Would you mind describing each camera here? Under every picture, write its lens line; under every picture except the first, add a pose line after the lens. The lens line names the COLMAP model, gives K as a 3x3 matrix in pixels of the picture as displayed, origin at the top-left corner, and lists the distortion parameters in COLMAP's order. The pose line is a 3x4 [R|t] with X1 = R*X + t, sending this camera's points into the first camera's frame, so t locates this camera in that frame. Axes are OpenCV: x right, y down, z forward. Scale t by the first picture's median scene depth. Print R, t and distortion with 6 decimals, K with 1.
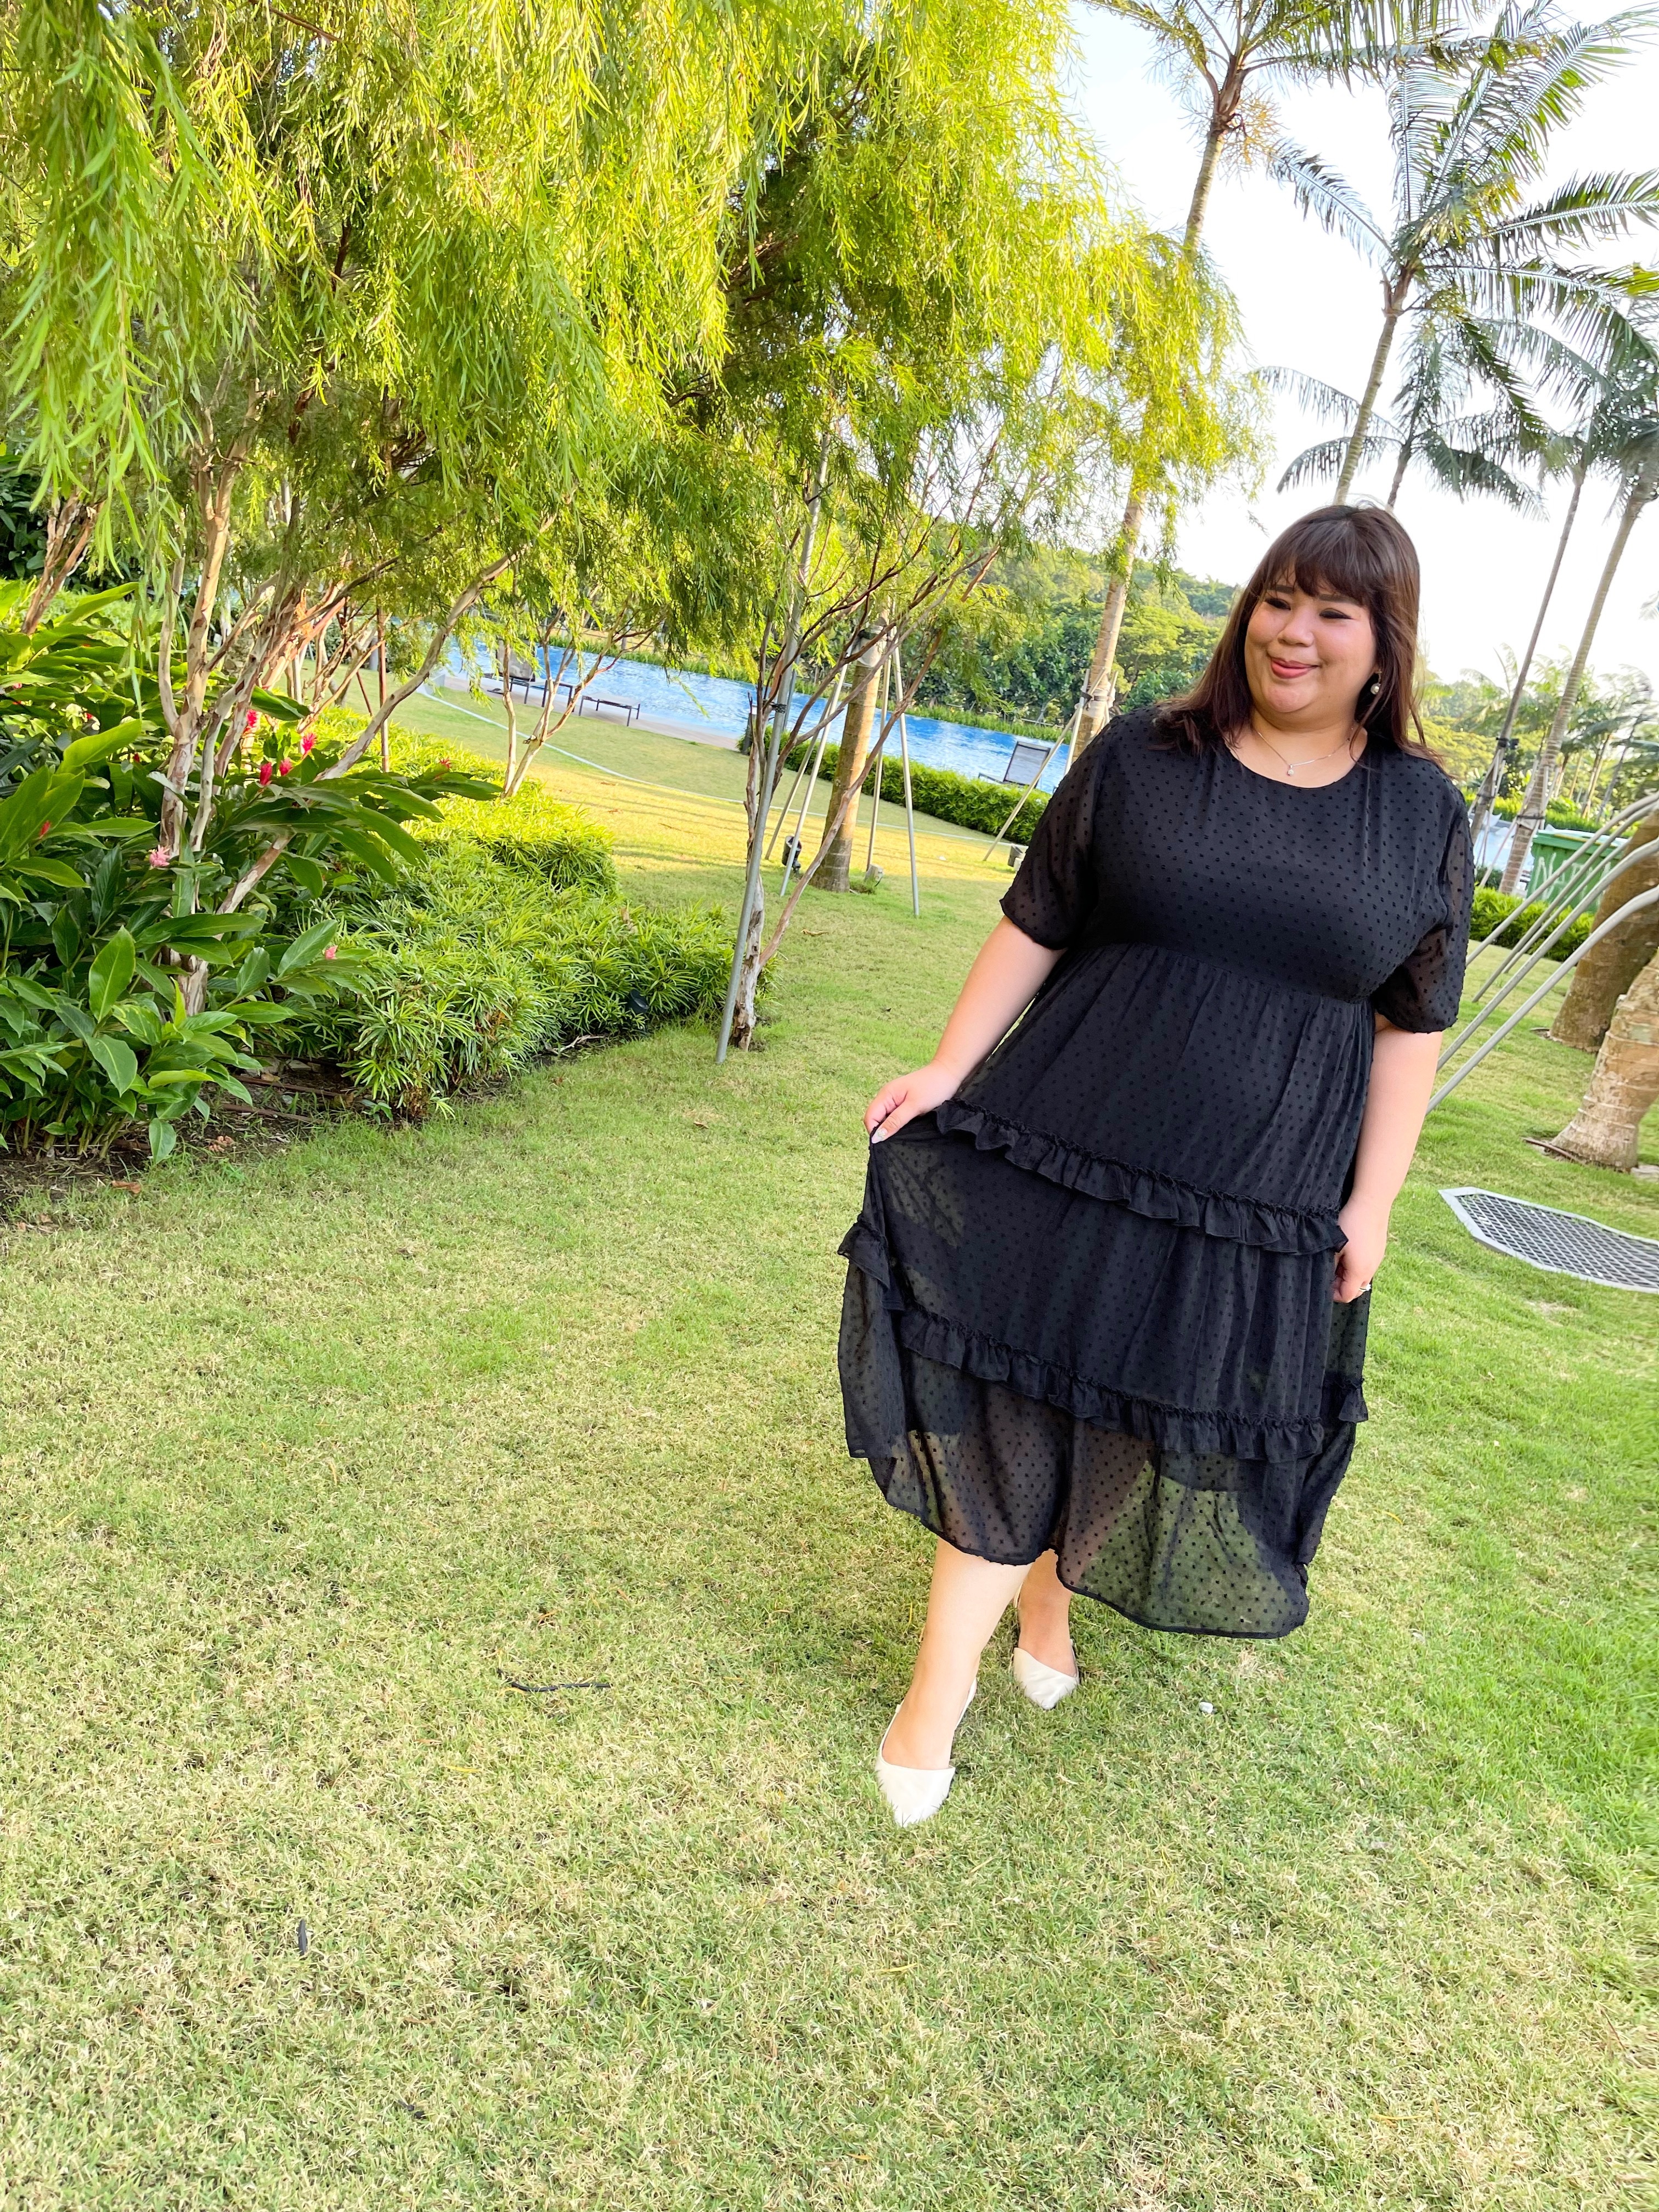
lens RADIAL K [[1691.7, 0, 832.9], [0, 1691.7, 1103.9], [0, 0, 1]] dist [0.103465, -0.181215]
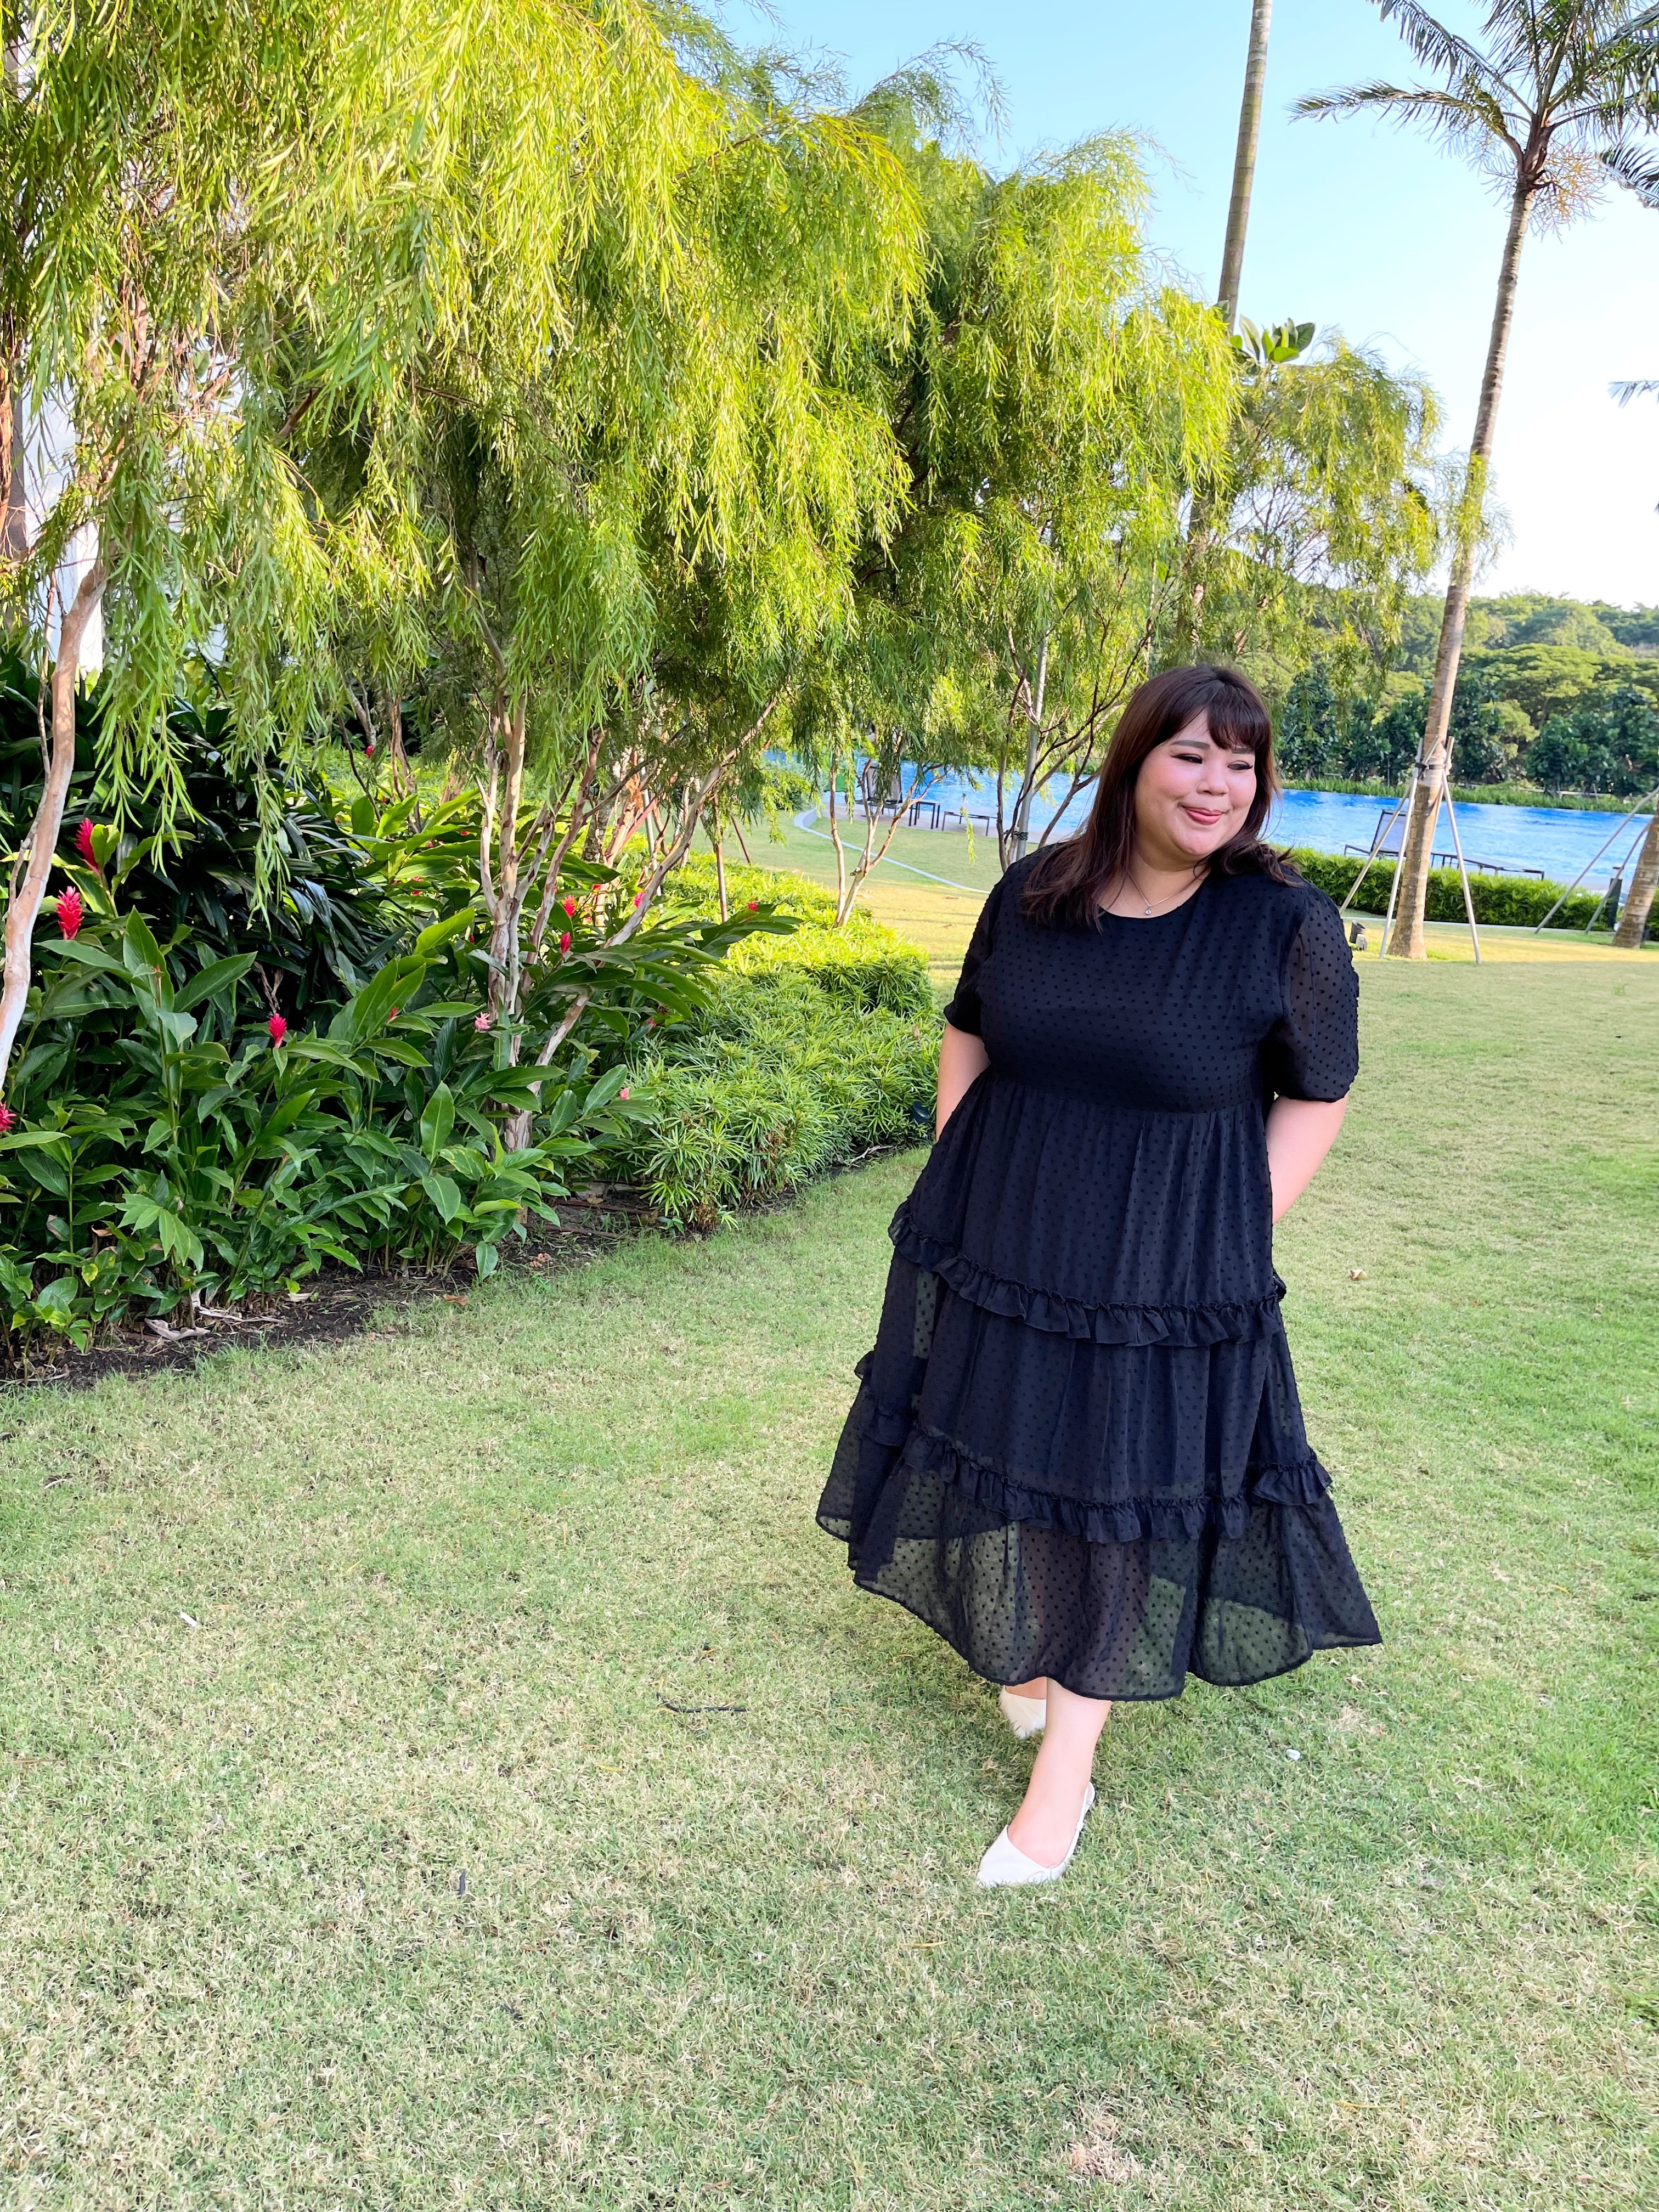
lens RADIAL K [[1727.4, 0, 834.1], [0, 1727.4, 1112.6], [0, 0, 1]] dist [0.098924, -0.203151]
pose [[0.963763, -0.057765, -0.260430, 0.260341], [0.045186, 0.997516, -0.054037, -0.007555], [0.262905, 0.040311, 0.963979, -0.169023]]
